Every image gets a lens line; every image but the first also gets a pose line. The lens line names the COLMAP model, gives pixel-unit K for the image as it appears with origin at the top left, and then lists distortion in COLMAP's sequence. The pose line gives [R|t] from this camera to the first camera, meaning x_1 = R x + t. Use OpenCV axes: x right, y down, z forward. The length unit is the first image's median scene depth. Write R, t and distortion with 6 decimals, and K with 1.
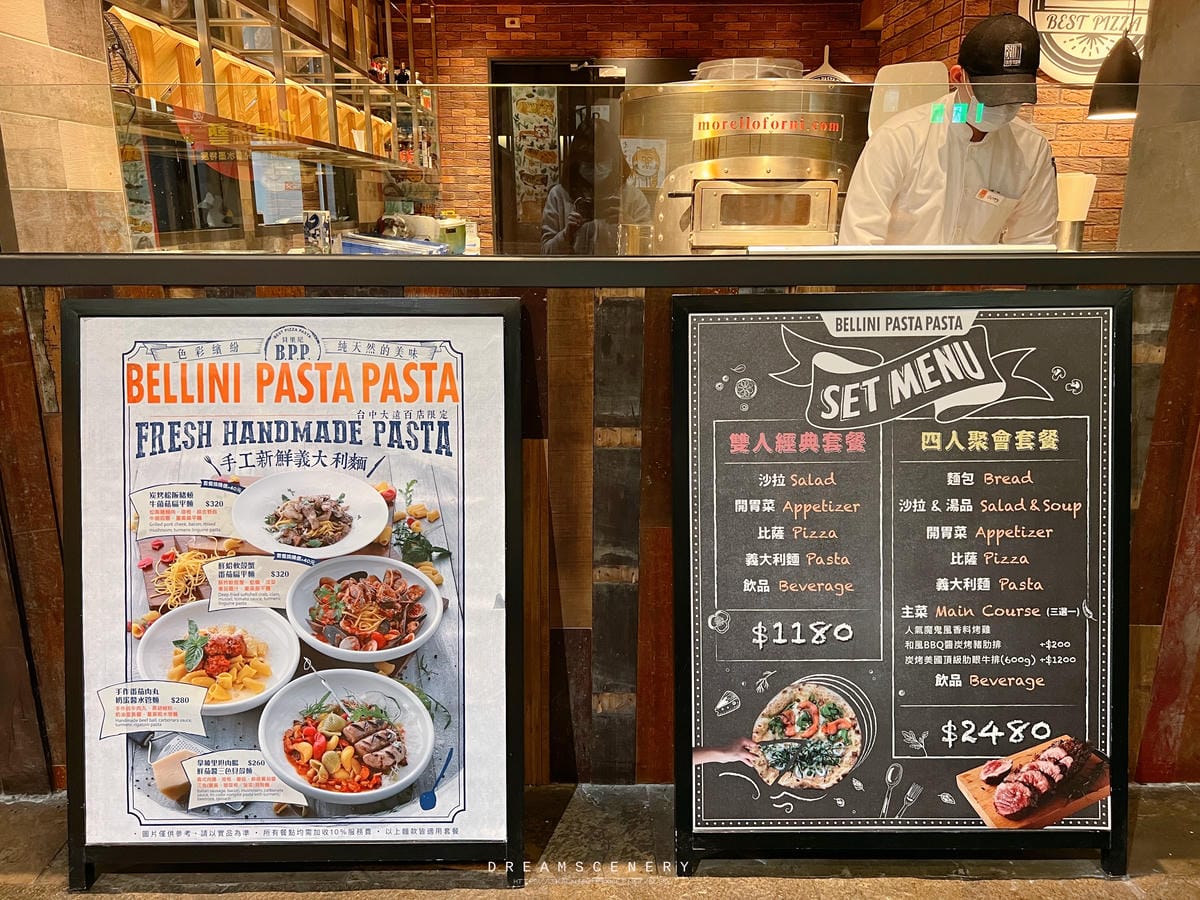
lens RADIAL K [[910.1, 0, 594.6], [0, 910.1, 449.4], [0, 0, 1]] dist [0.068643, -0.094512]
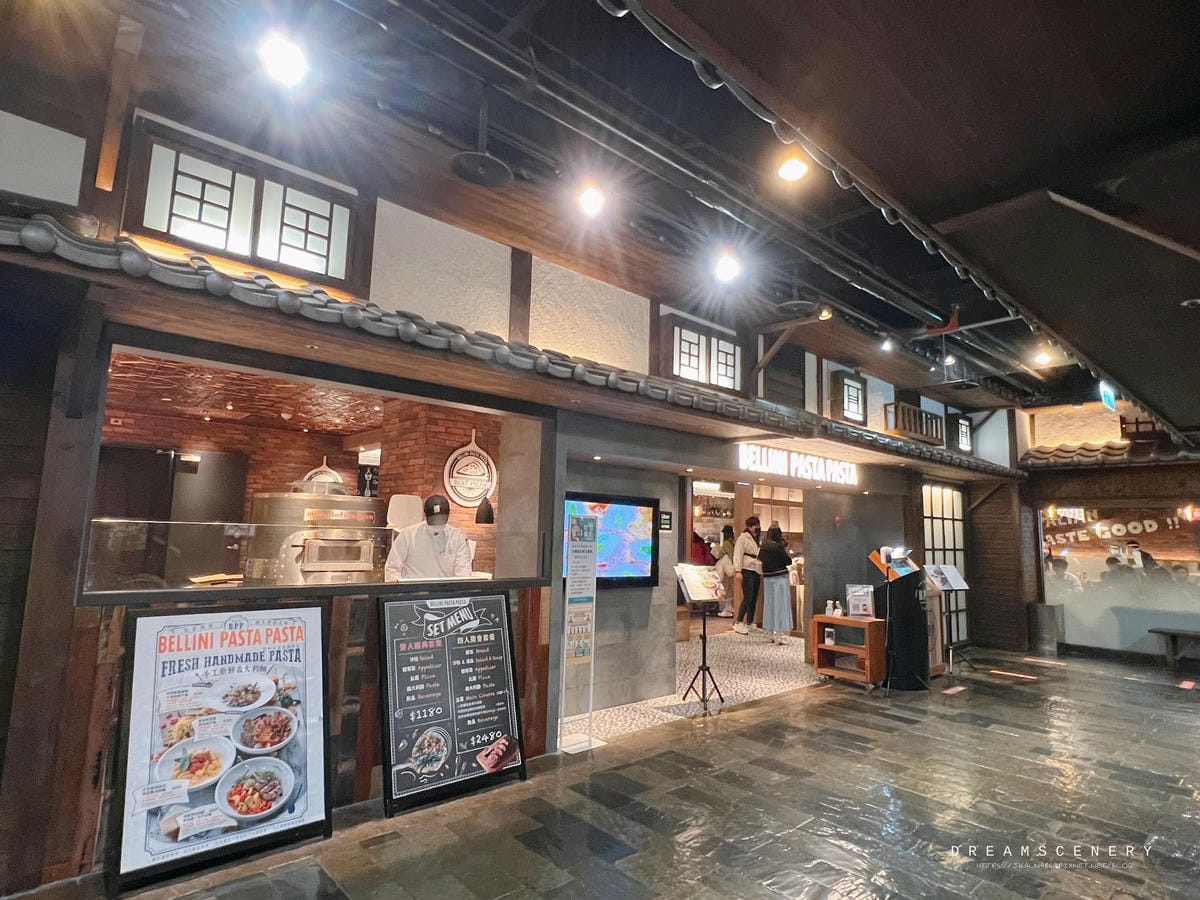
lens RADIAL K [[624.9, 0, 573.2], [0, 624.9, 451.7], [0, 0, 1]] dist [-0.000693, 0.000069]
pose [[0.770344, 0.103028, 0.629250, -0.750472], [0.138538, 0.936241, -0.322894, 0.130442], [-0.622396, 0.335915, 0.706954, -0.970908]]
